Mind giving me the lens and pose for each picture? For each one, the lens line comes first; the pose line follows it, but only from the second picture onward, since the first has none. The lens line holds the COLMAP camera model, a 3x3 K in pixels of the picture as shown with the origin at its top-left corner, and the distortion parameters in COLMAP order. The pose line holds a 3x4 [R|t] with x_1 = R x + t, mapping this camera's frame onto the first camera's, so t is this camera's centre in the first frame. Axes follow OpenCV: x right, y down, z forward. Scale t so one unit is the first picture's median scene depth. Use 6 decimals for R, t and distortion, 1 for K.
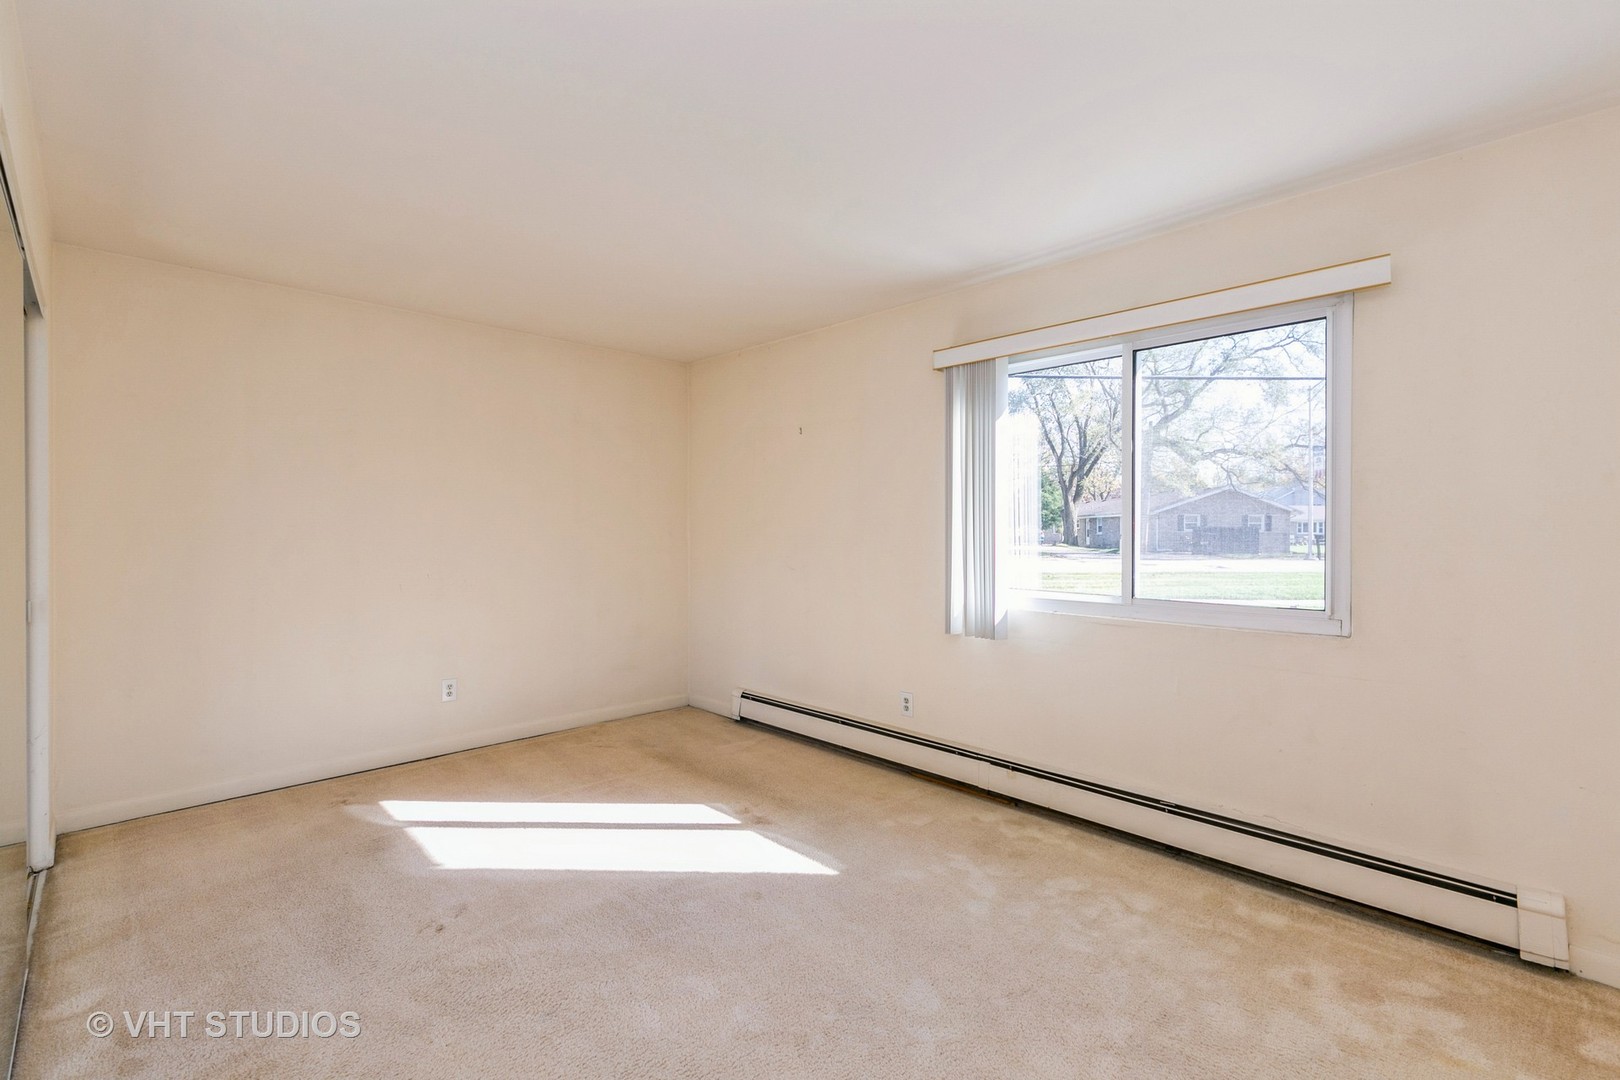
lens RADIAL K [[730.0, 0, 816.7], [0, 730.0, 529.2], [0, 0, 1]] dist [0.001779, -0.000016]
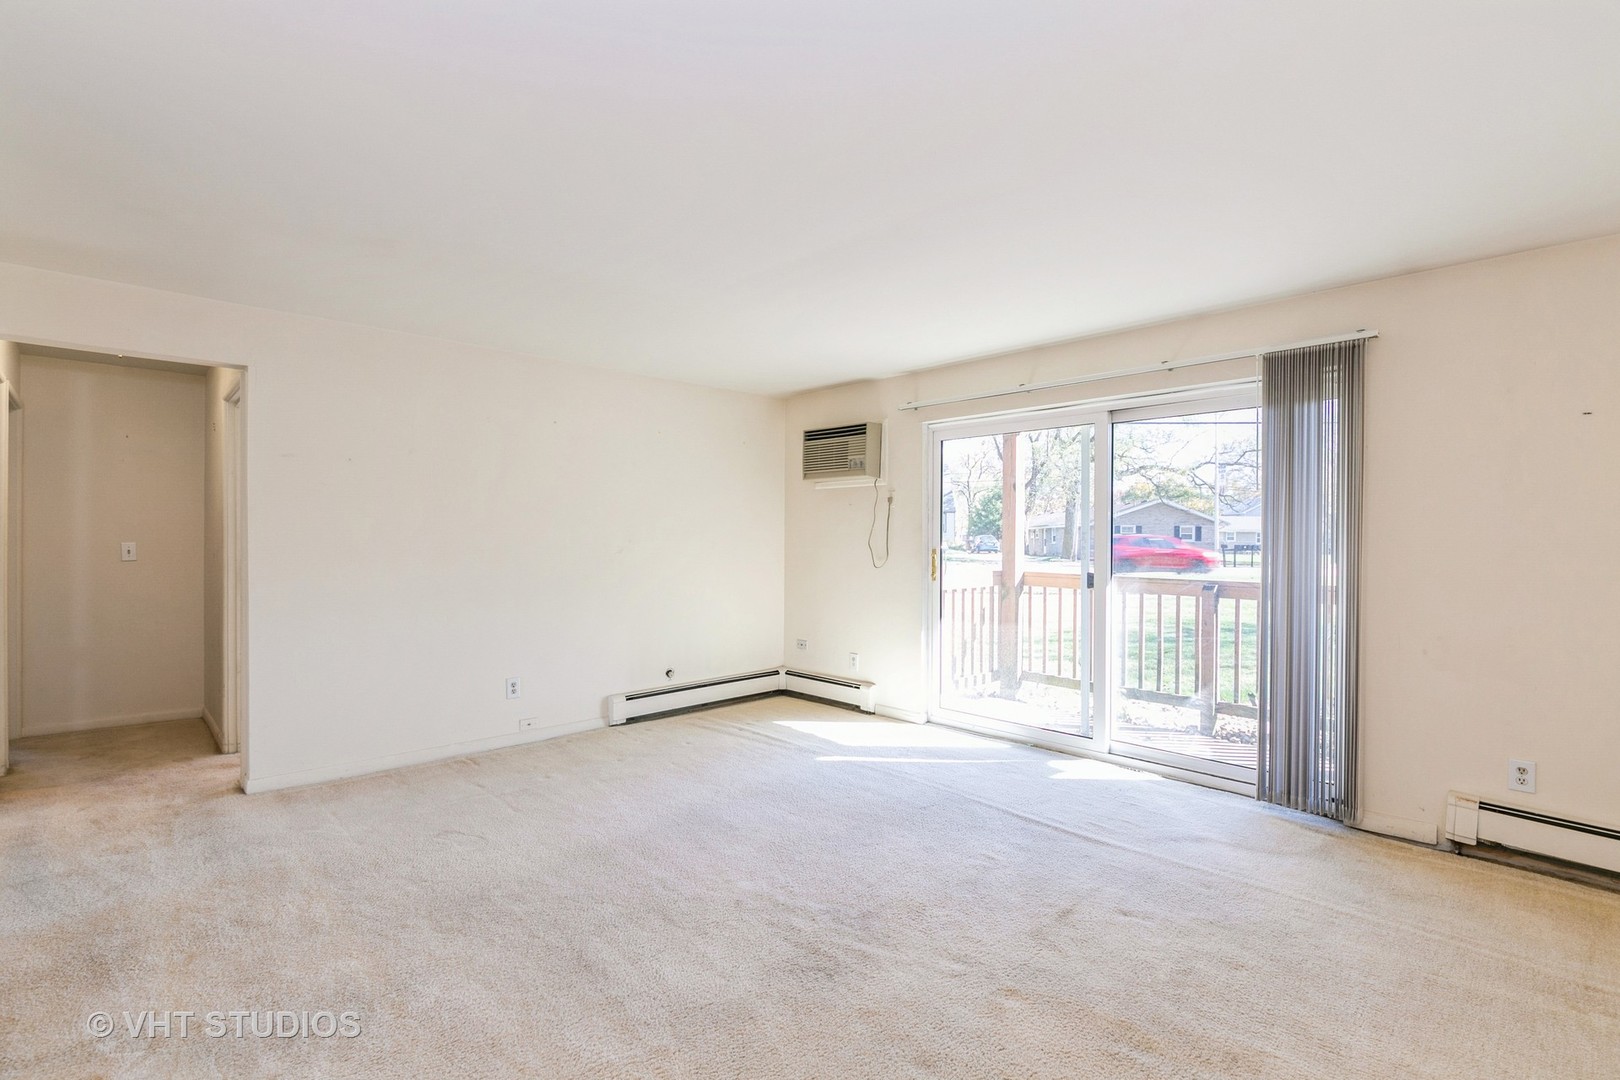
lens RADIAL K [[730.0, 0, 805.3], [0, 730.0, 544.4], [0, 0, 1]] dist [0.001779, -0.000016]
pose [[0.999825, 0.001092, -0.018681, 0.054577], [-0.000961, 0.999975, 0.007025, 0.000889], [0.018688, -0.007006, 0.999801, -0.096561]]
